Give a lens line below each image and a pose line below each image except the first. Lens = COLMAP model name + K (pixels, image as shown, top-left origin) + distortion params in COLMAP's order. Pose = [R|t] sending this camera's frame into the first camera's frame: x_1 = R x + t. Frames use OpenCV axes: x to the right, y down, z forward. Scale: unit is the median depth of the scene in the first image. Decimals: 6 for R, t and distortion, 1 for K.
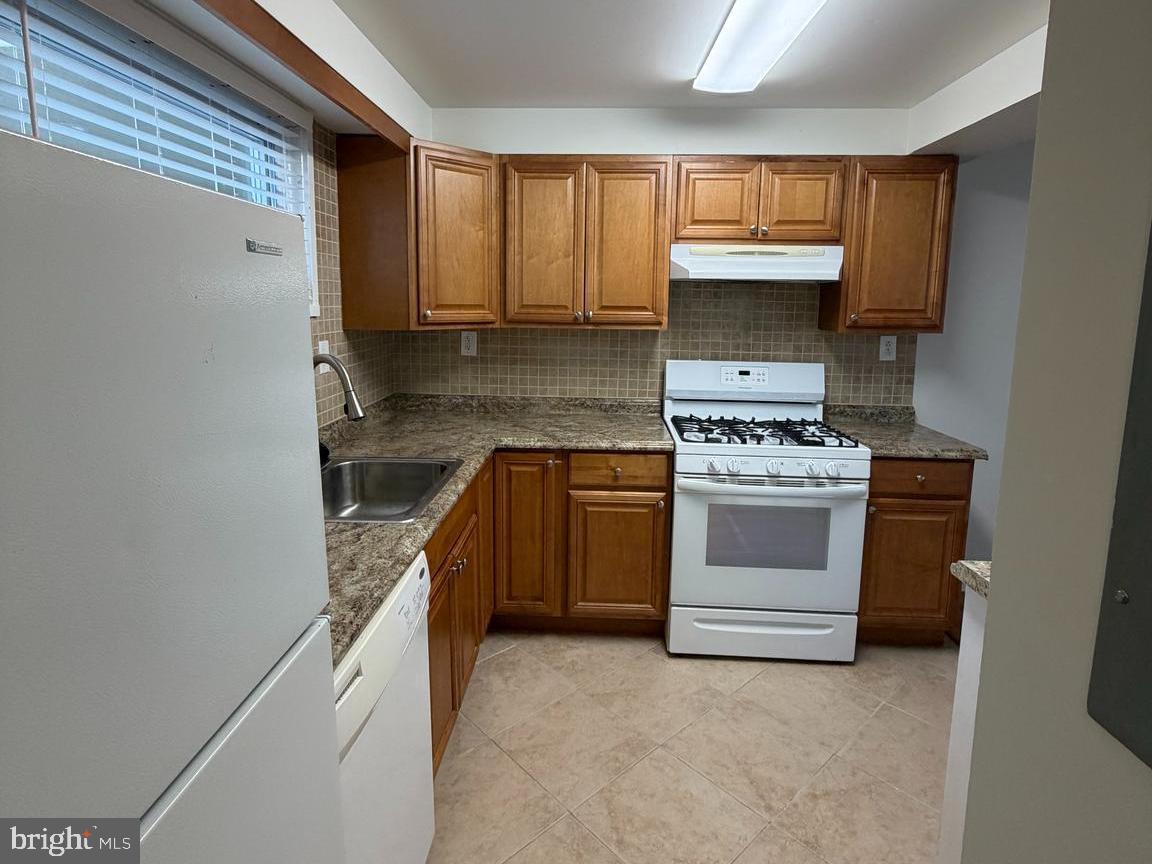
lens RADIAL K [[617.5, 0, 575.1], [0, 617.5, 392.0], [0, 0, 1]] dist [0.002583, 0.000230]
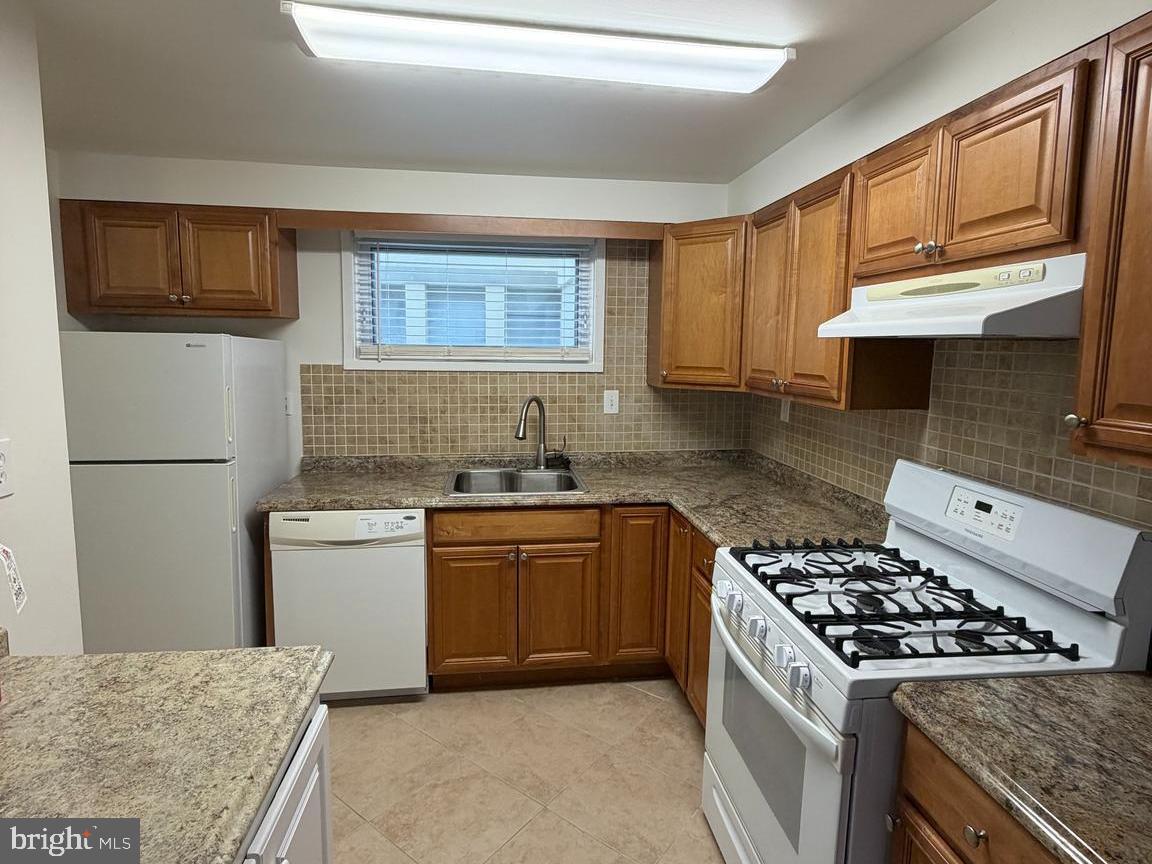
lens RADIAL K [[617.5, 0, 578.6], [0, 617.5, 424.2], [0, 0, 1]] dist [0.002583, 0.000230]
pose [[0.165418, 0.116606, -0.979306, 0.757677], [-0.154352, 0.983810, 0.091071, -0.099330], [0.974070, 0.136093, 0.180738, 0.565122]]
